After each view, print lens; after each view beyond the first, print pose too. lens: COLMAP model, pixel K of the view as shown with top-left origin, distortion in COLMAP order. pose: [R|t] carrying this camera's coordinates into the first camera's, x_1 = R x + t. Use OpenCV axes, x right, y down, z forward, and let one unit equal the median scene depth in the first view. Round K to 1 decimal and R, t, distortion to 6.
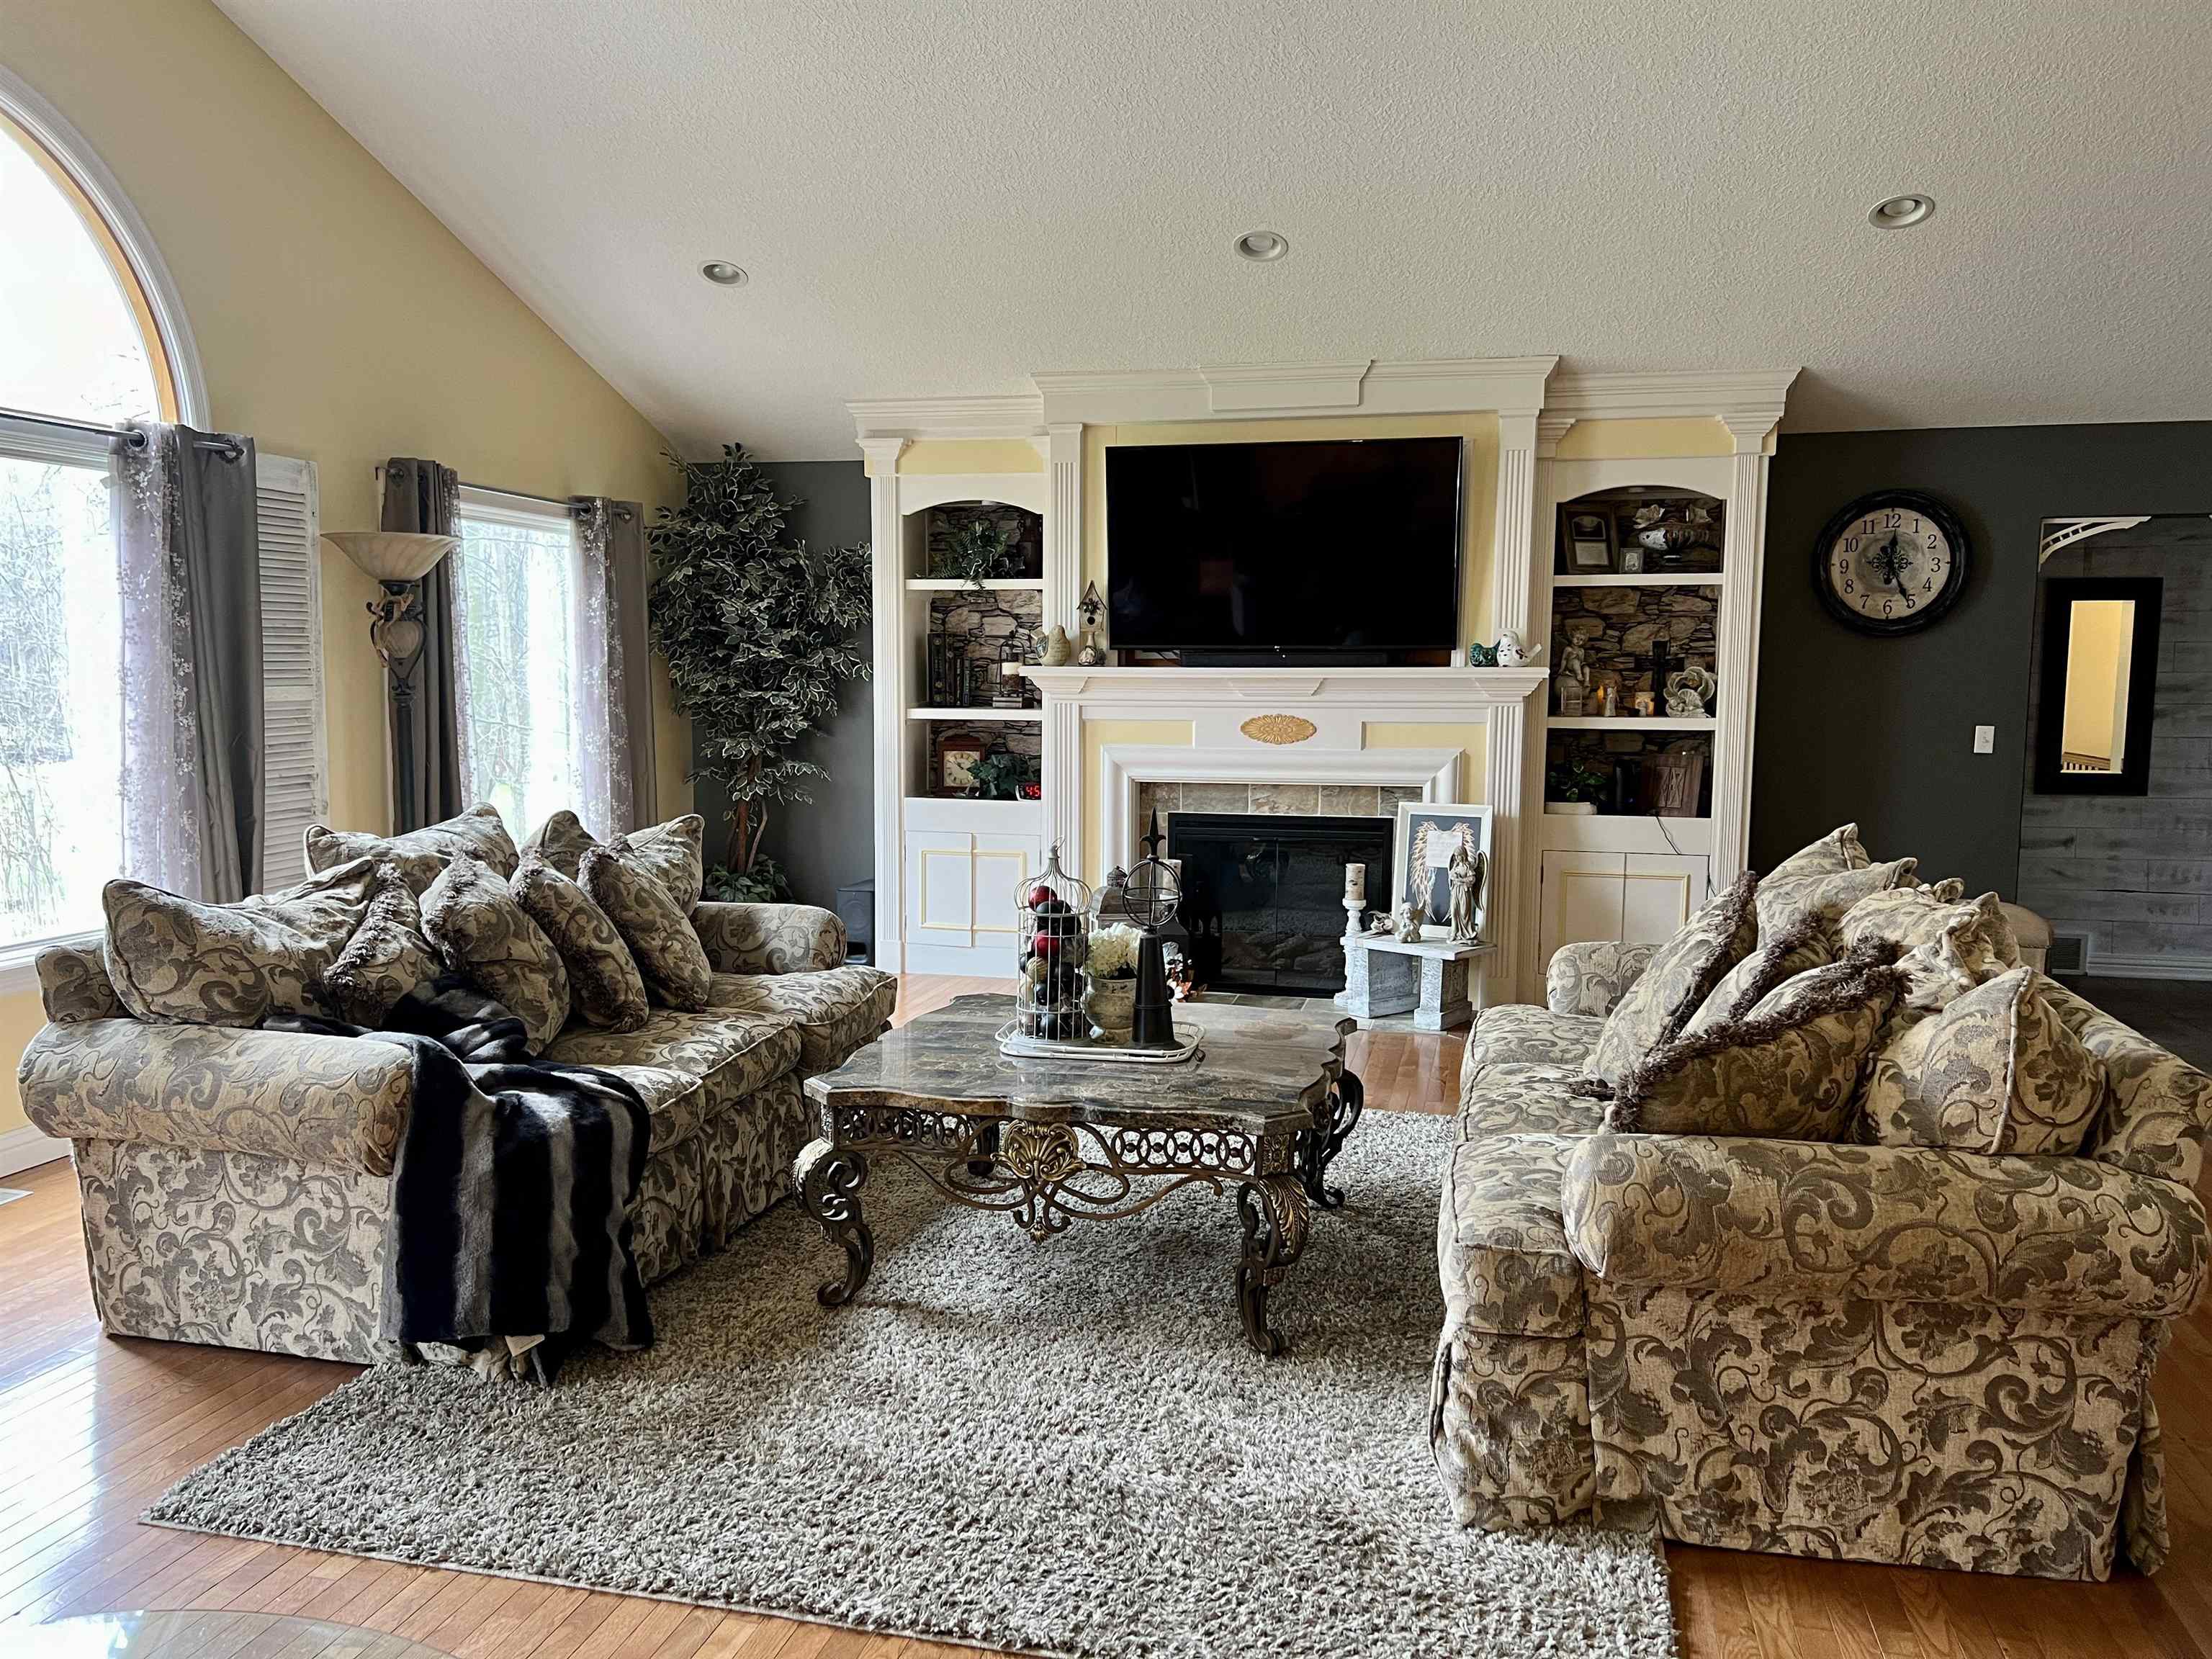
lens RADIAL K [[1666.5, 0, 1114.3], [0, 1666.5, 848.6], [0, 0, 1]] dist [0.075305, -0.096740]
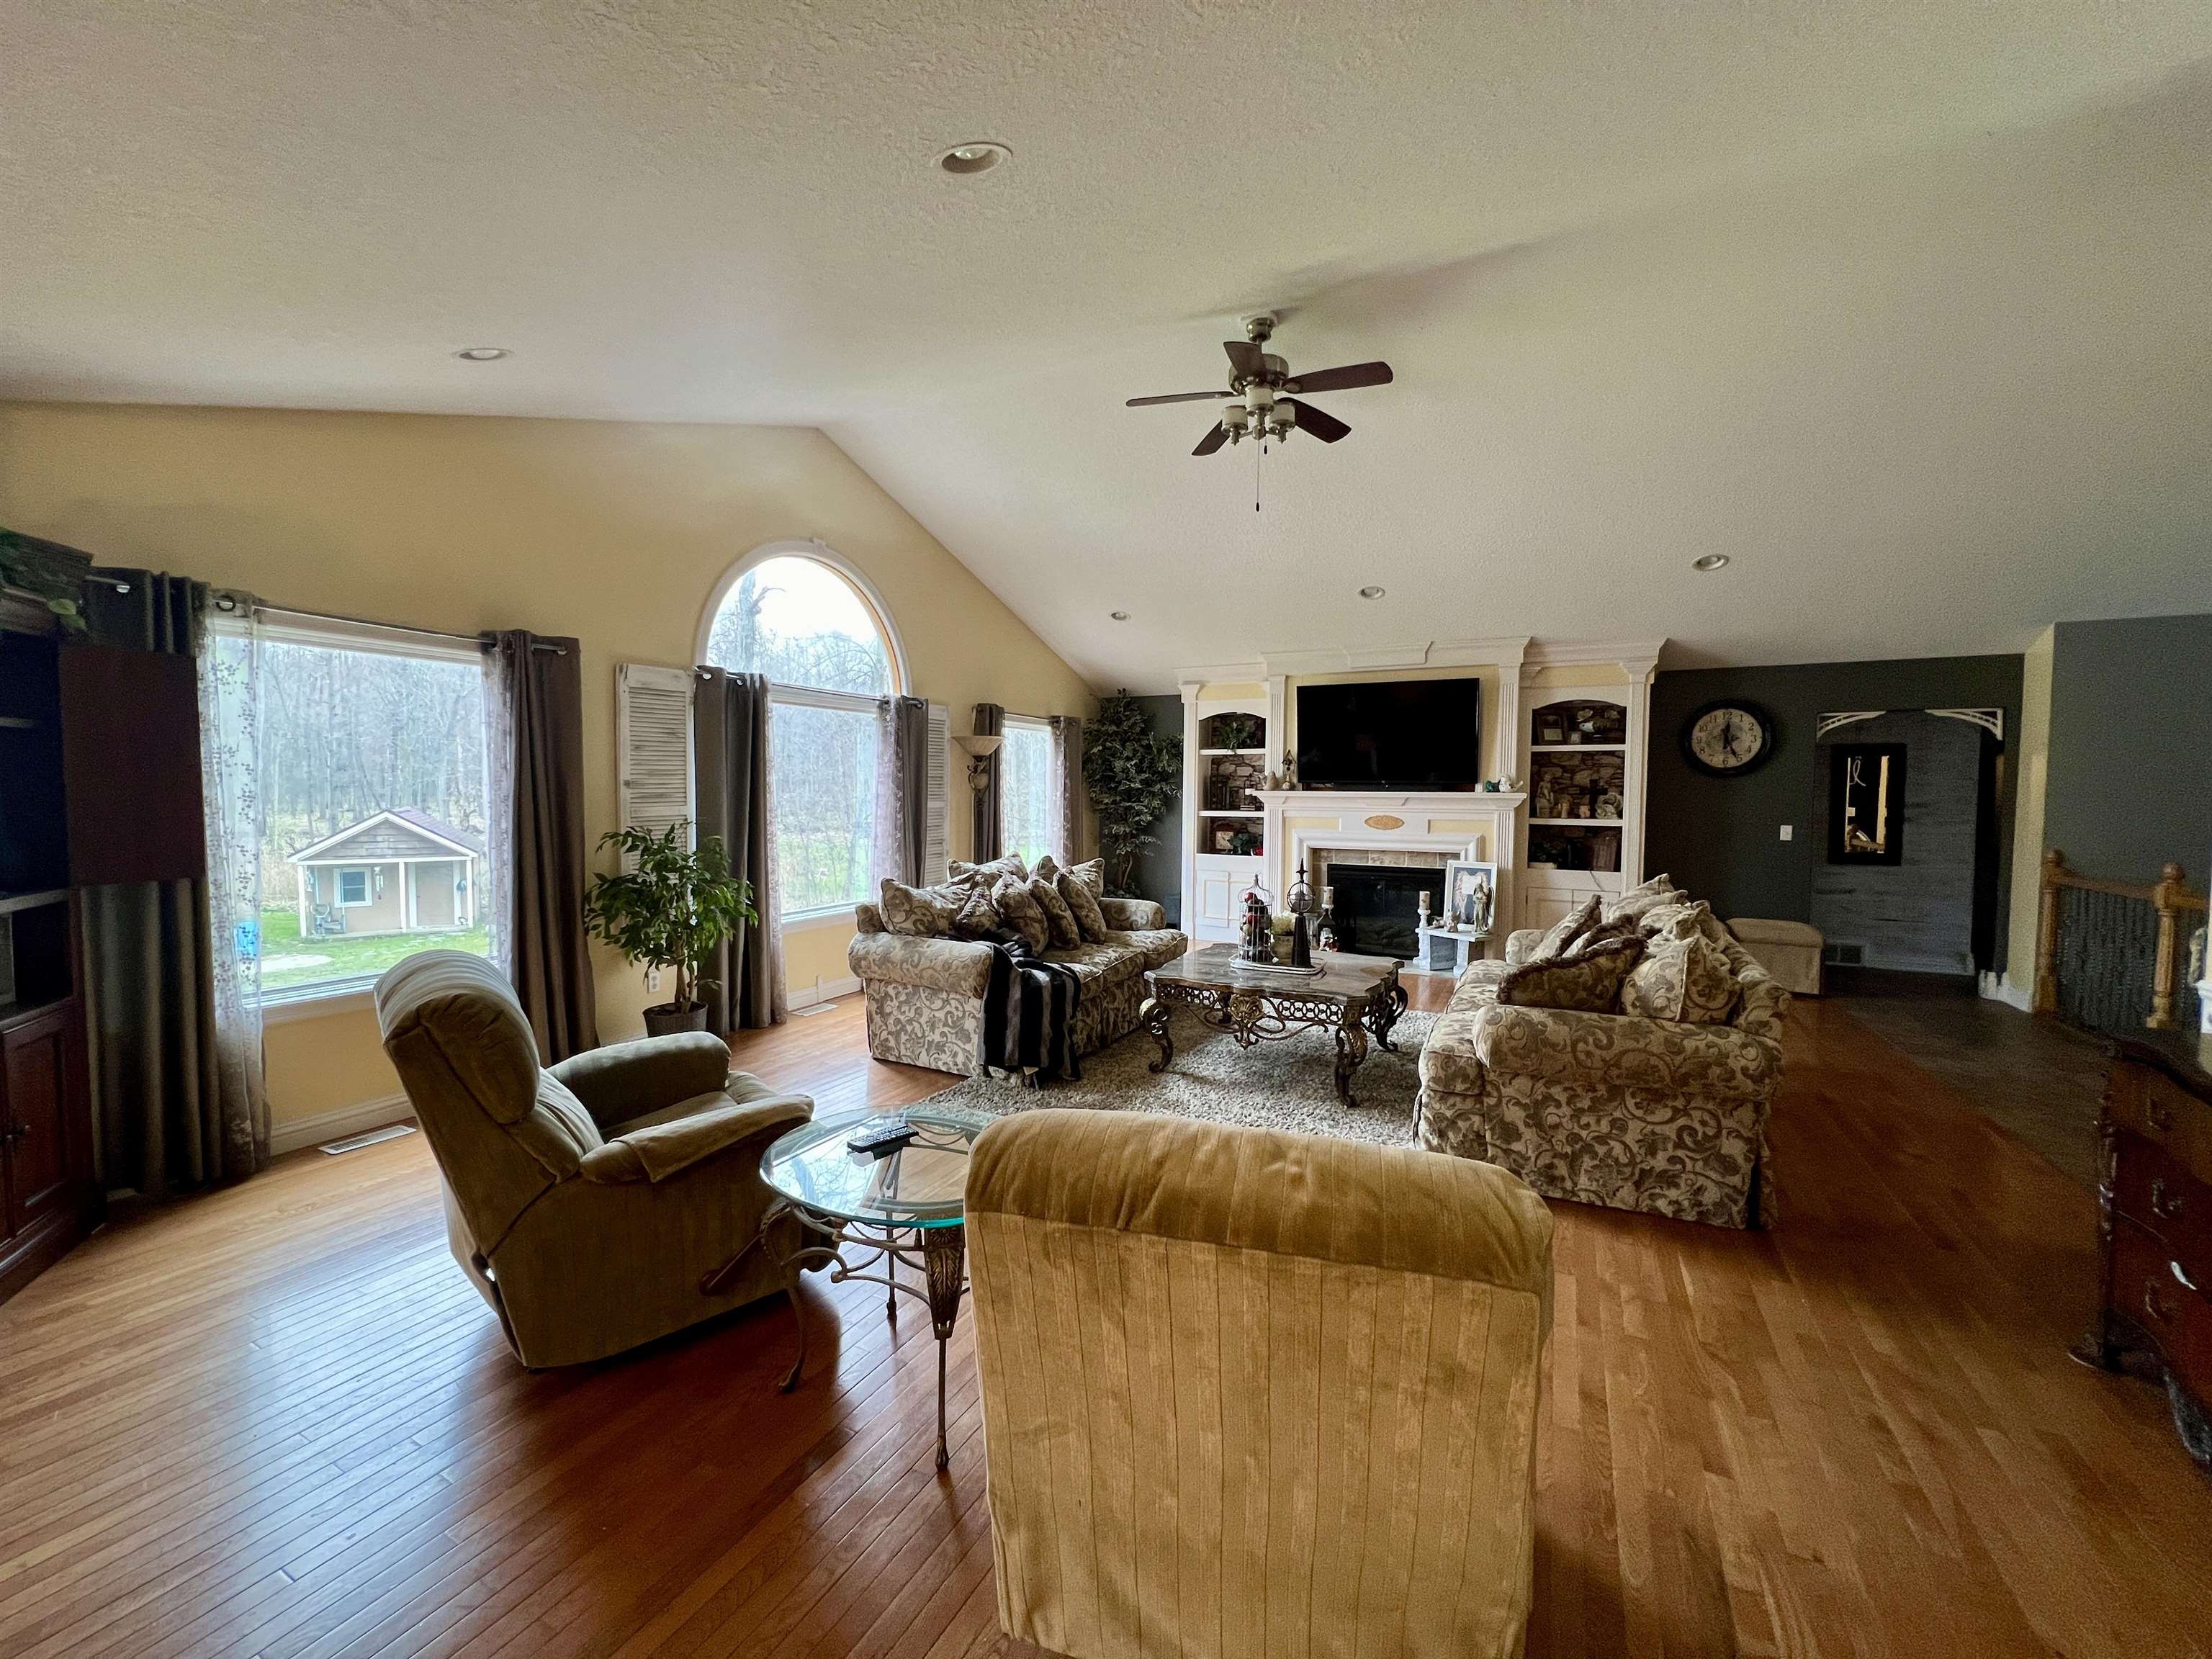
lens RADIAL K [[883.9, 0, 1106.0], [0, 883.9, 829.5], [0, 0, 1]] dist [0.000386, -0.000039]
pose [[0.972288, 0.011559, -0.233499, 0.043425], [-0.025769, 0.997990, -0.057900, 0.012139], [0.232360, 0.062313, 0.970632, -0.201103]]
